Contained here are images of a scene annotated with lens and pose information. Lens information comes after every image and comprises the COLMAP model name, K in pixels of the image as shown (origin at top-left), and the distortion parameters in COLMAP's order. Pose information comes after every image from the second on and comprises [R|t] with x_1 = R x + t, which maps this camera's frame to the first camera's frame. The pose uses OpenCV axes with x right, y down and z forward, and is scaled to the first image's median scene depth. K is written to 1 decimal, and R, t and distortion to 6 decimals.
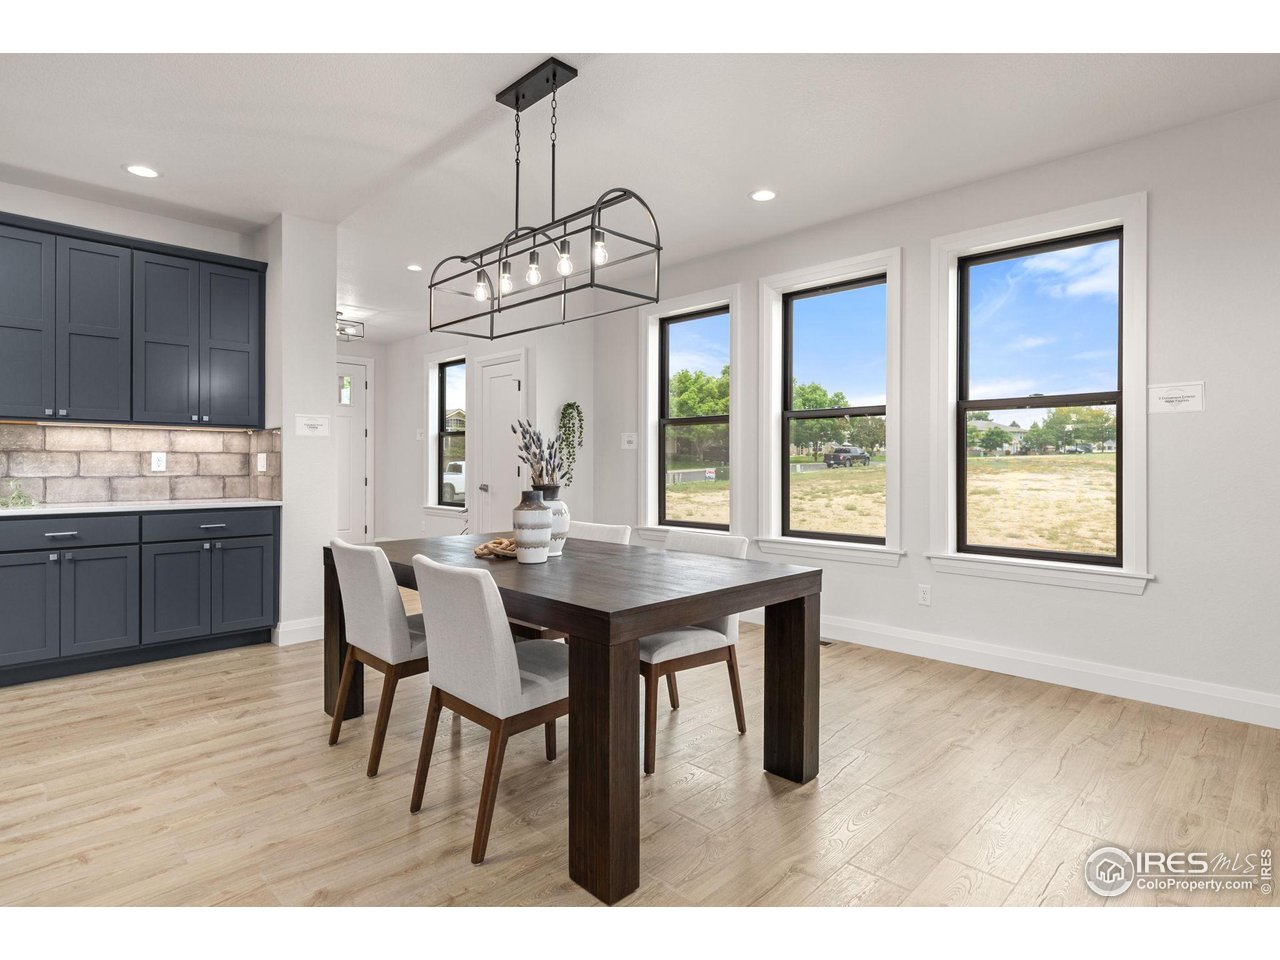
lens RADIAL K [[683.0, 0, 609.7], [0, 683.0, 461.3], [0, 0, 1]] dist [0.019284, 0.000854]
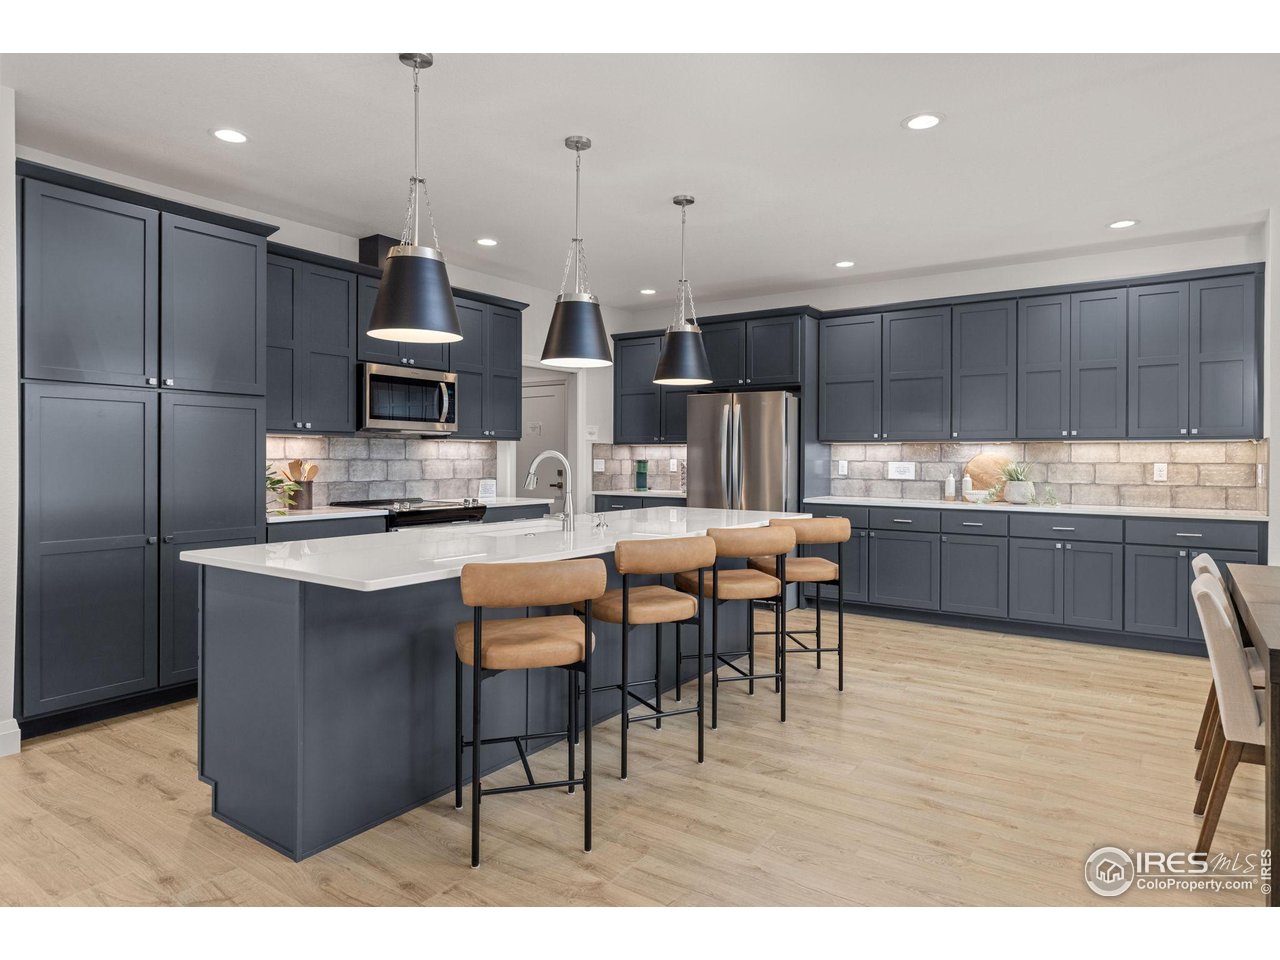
lens RADIAL K [[760.6, 0, 638.1], [0, 760.6, 462.9], [0, 0, 1]] dist [-0.024615, 0.000311]
pose [[0.193360, 0.006702, -0.981105, 0.380976], [0.004890, 0.999958, 0.007795, -0.029155], [0.981116, -0.006305, 0.193319, -0.045127]]
